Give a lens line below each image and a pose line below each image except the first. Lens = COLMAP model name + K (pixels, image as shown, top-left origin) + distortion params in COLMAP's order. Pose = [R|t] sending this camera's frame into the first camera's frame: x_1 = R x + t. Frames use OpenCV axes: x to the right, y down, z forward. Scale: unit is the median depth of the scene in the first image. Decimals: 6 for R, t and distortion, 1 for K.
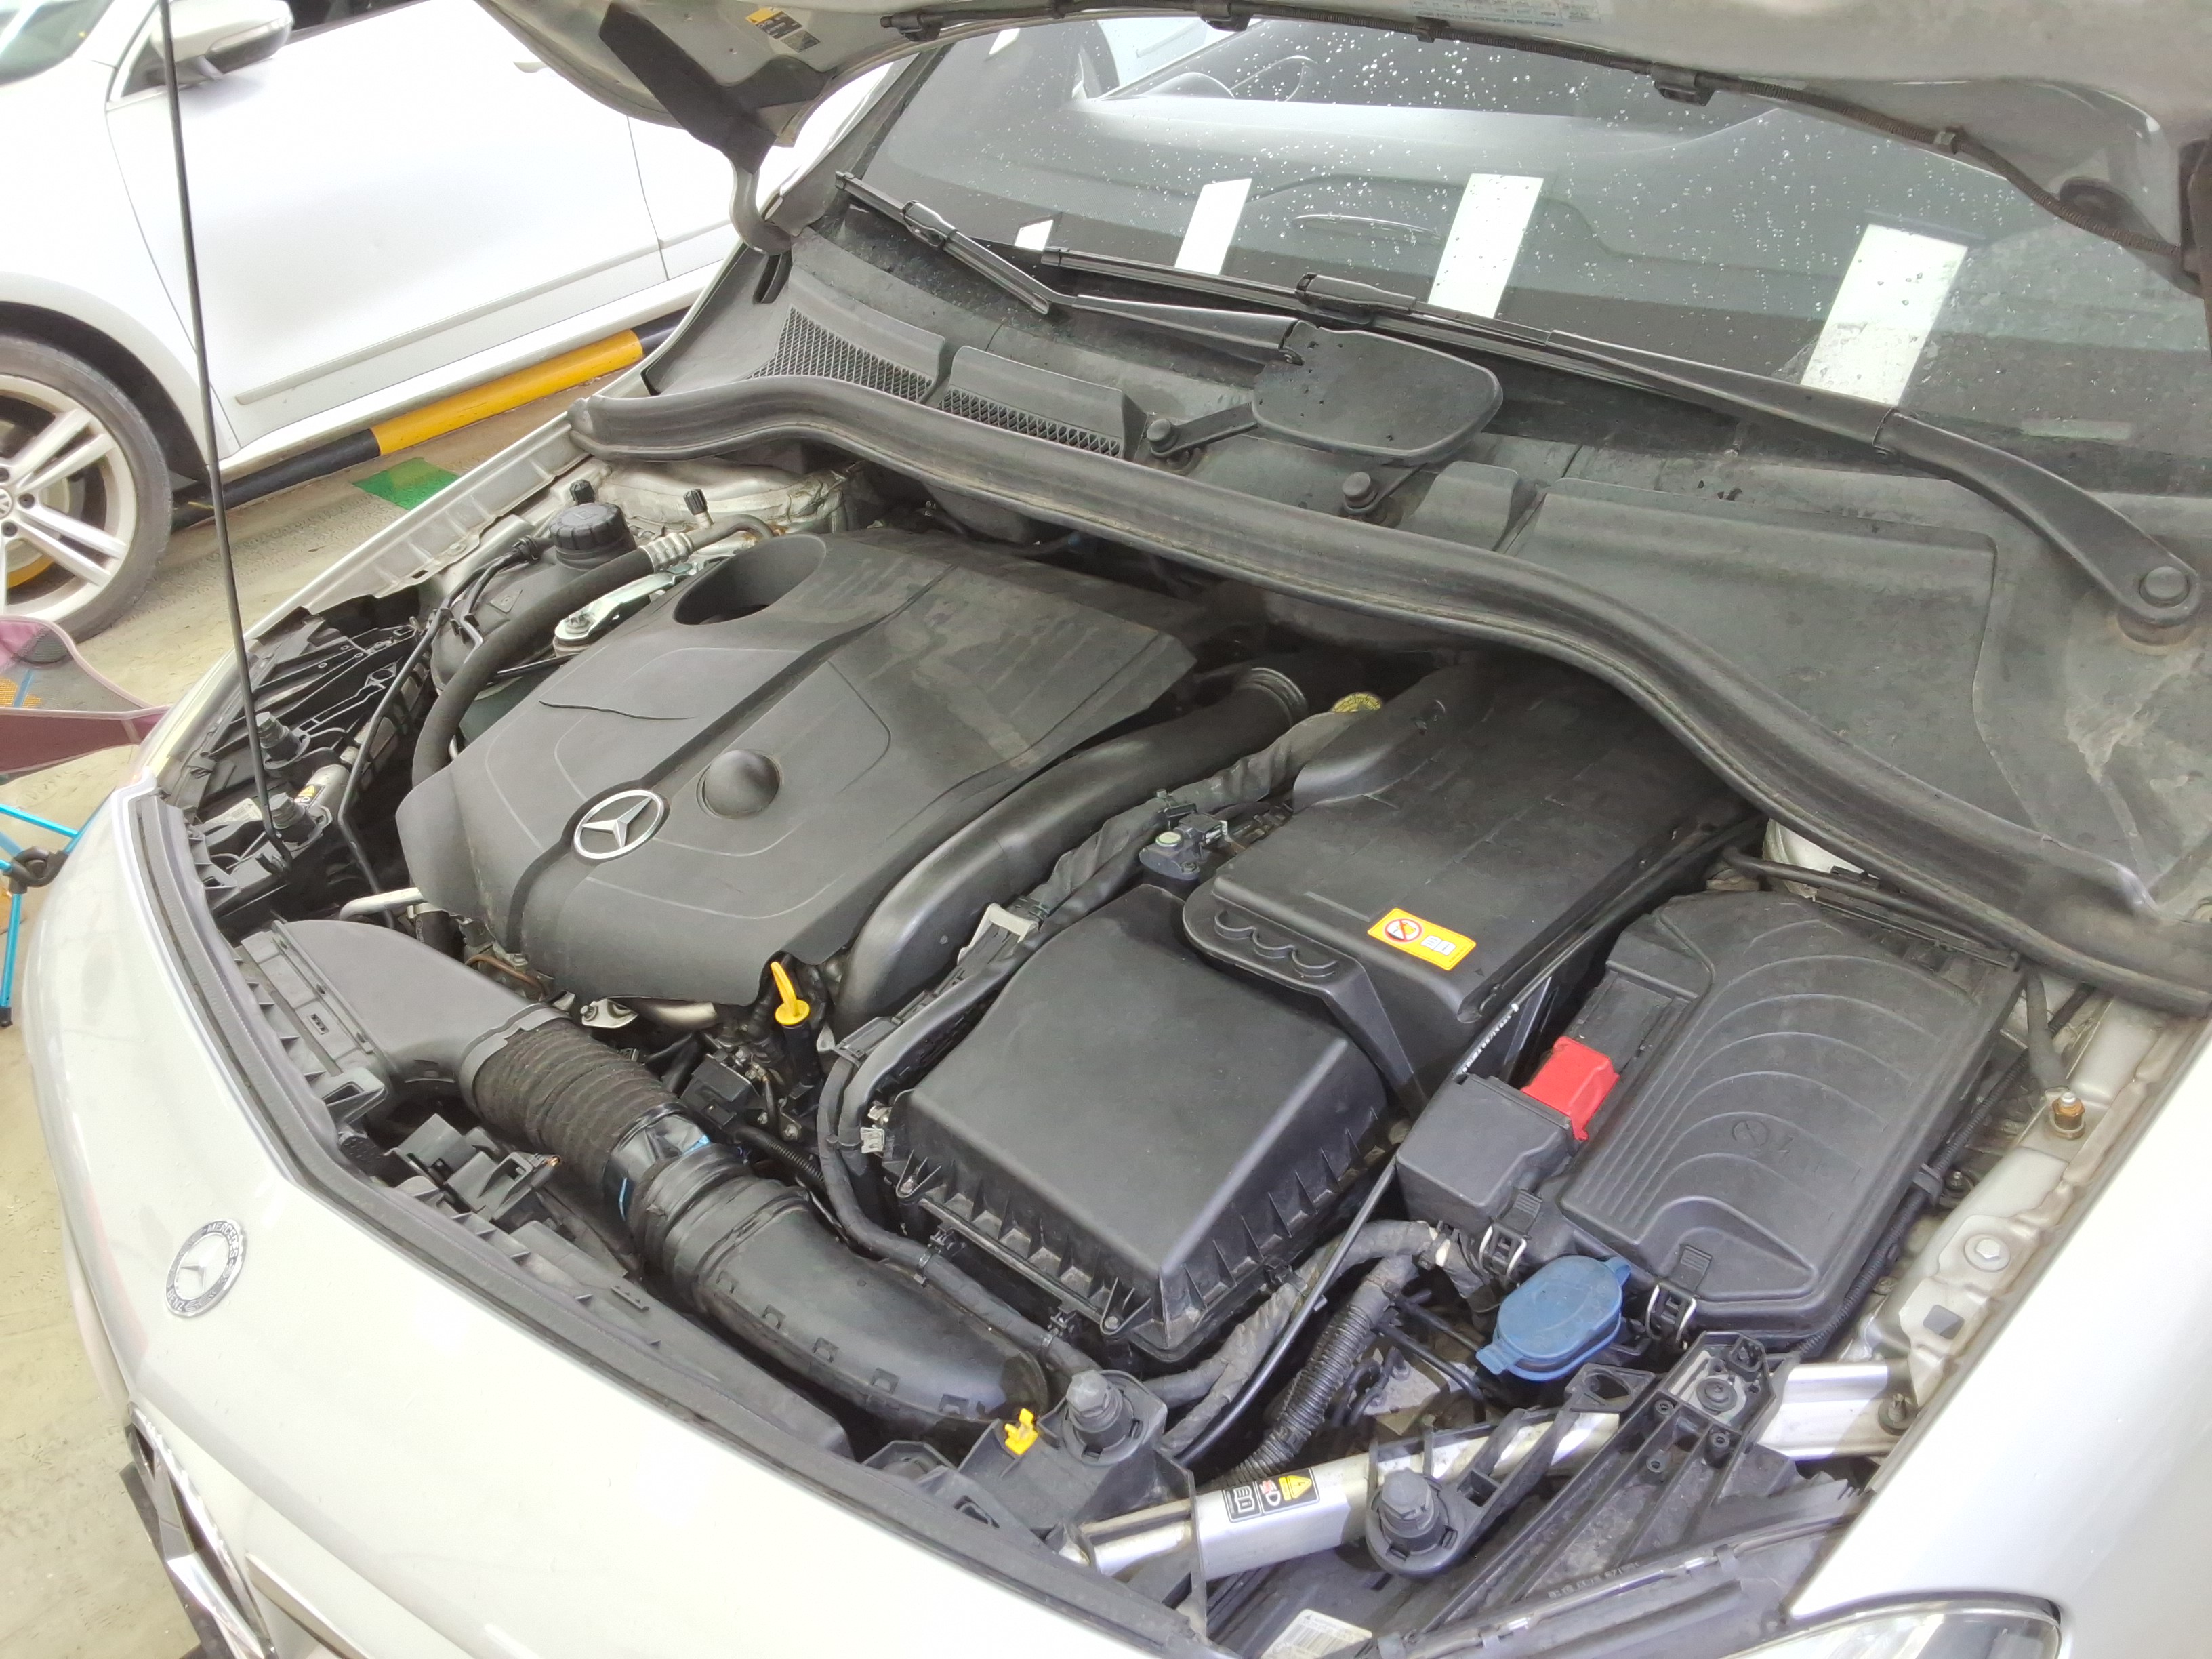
lens RADIAL K [[1733.1, 0, 1106.0], [0, 1733.1, 829.5], [0, 0, 1]] dist [0.121842, -0.173109]
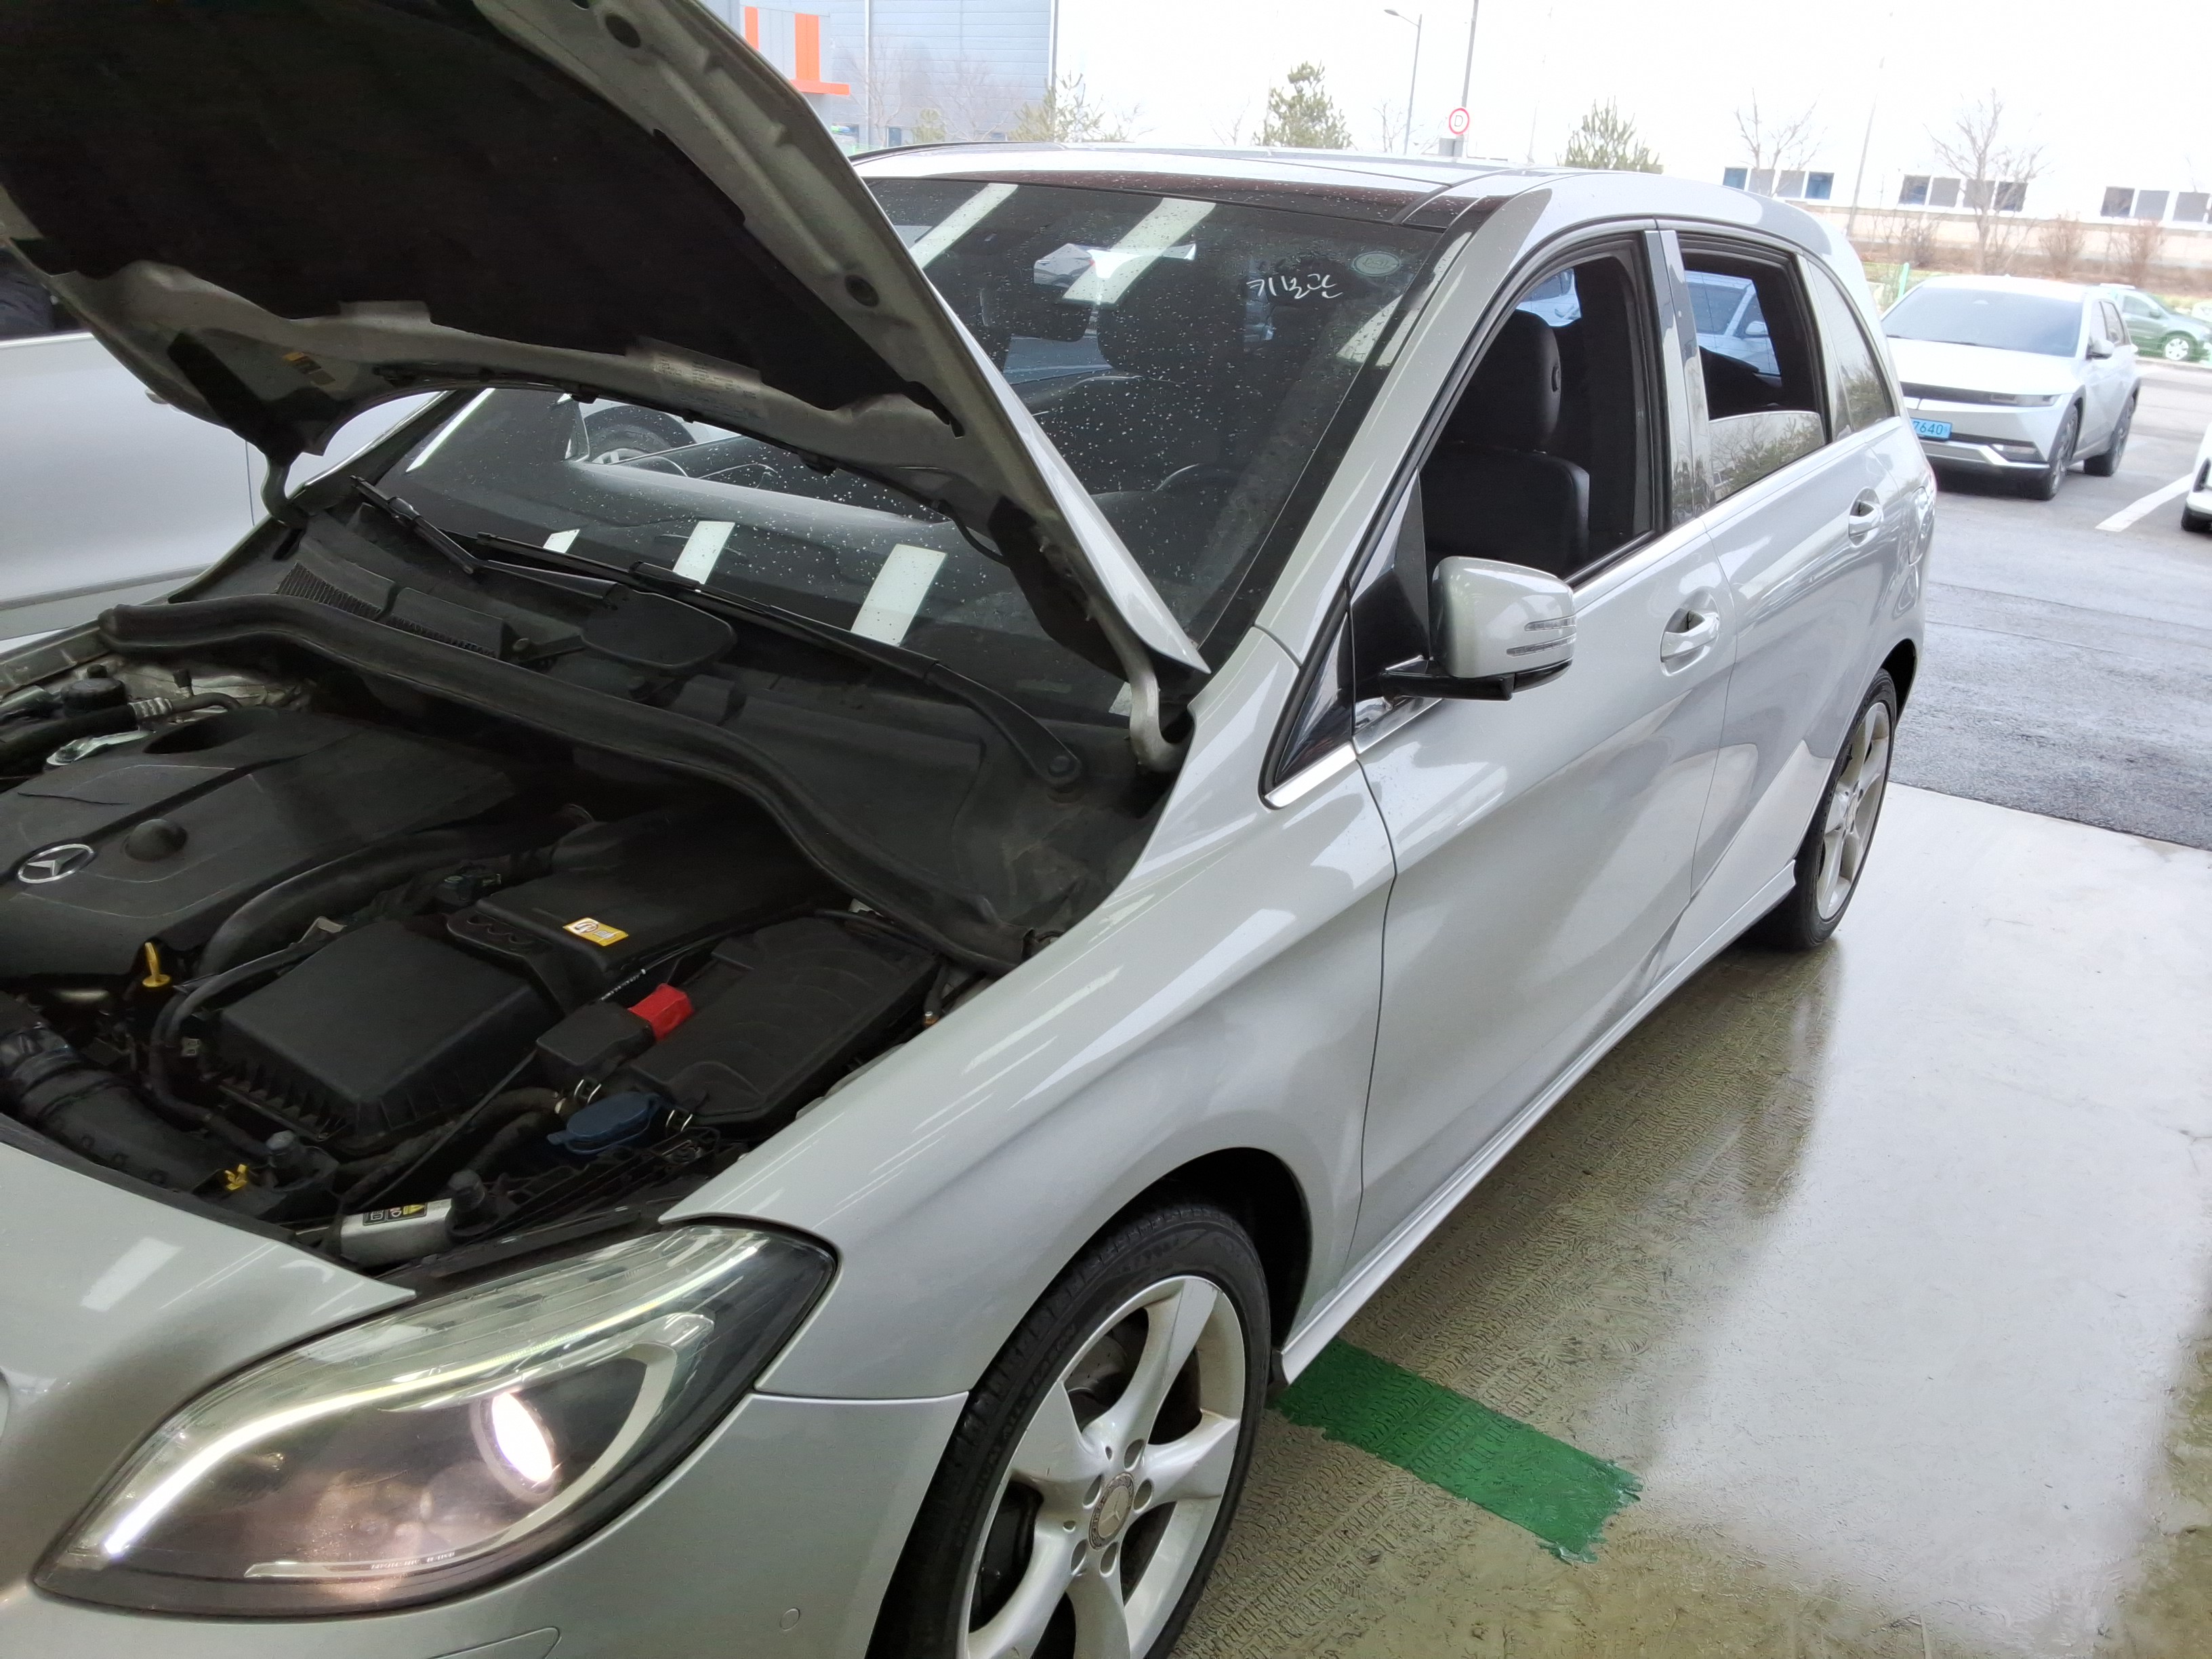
lens RADIAL K [[1733.1, 0, 1106.0], [0, 1733.1, 829.5], [0, 0, 1]] dist [0.121842, -0.173109]
pose [[0.976747, 0.100978, 0.189127, 0.260255], [-0.053073, 0.968564, -0.243038, 0.267040], [-0.207723, 0.227349, 0.951401, -0.494168]]
